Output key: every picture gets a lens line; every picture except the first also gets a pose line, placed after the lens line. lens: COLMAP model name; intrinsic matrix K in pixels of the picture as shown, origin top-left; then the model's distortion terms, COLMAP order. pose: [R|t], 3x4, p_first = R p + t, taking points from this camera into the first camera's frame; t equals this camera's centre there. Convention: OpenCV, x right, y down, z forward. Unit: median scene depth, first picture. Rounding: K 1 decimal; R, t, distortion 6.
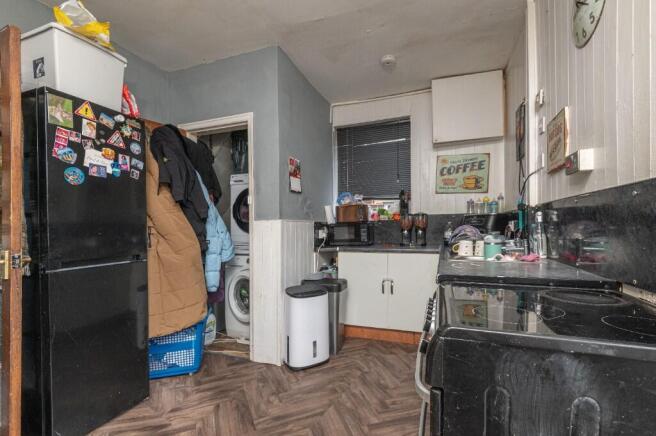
lens RADIAL K [[295.1, 0, 325.2], [0, 295.1, 232.2], [0, 0, 1]] dist [0.015196, -0.007083]
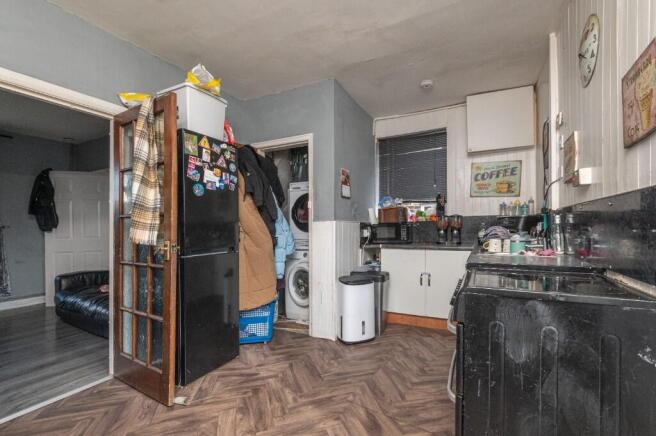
lens RADIAL K [[295.1, 0, 327.1], [0, 295.1, 230.2], [0, 0, 1]] dist [0.015196, -0.007083]
pose [[0.994449, 0.005982, -0.105048, -0.058869], [-0.006706, 0.999956, -0.006533, 0.005122], [0.105005, 0.007201, 0.994446, -0.220106]]
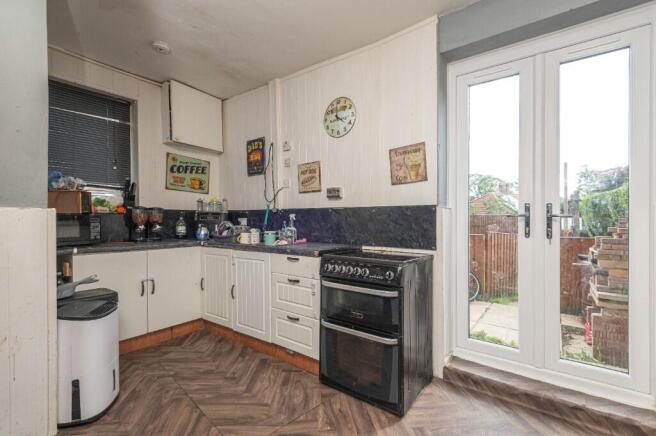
lens RADIAL K [[295.1, 0, 329.4], [0, 295.1, 228.3], [0, 0, 1]] dist [0.015196, -0.007083]
pose [[0.279880, -0.008108, 0.960001, -0.624627], [0.007351, 0.999953, 0.006303, 0.002165], [-0.960007, 0.005293, 0.279927, 0.251119]]
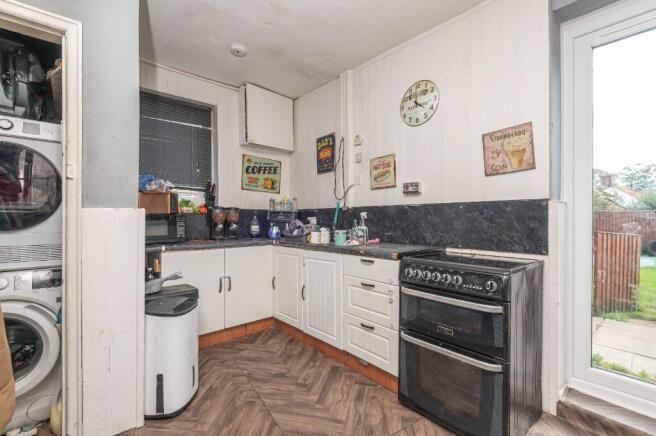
lens RADIAL K [[295.1, 0, 332.6], [0, 295.1, 223.1], [0, 0, 1]] dist [0.015196, -0.007083]
pose [[0.471774, 0.003892, 0.881711, -0.563052], [0.007437, 0.999937, -0.008393, 0.001203], [-0.881688, 0.010517, 0.471715, 0.307002]]
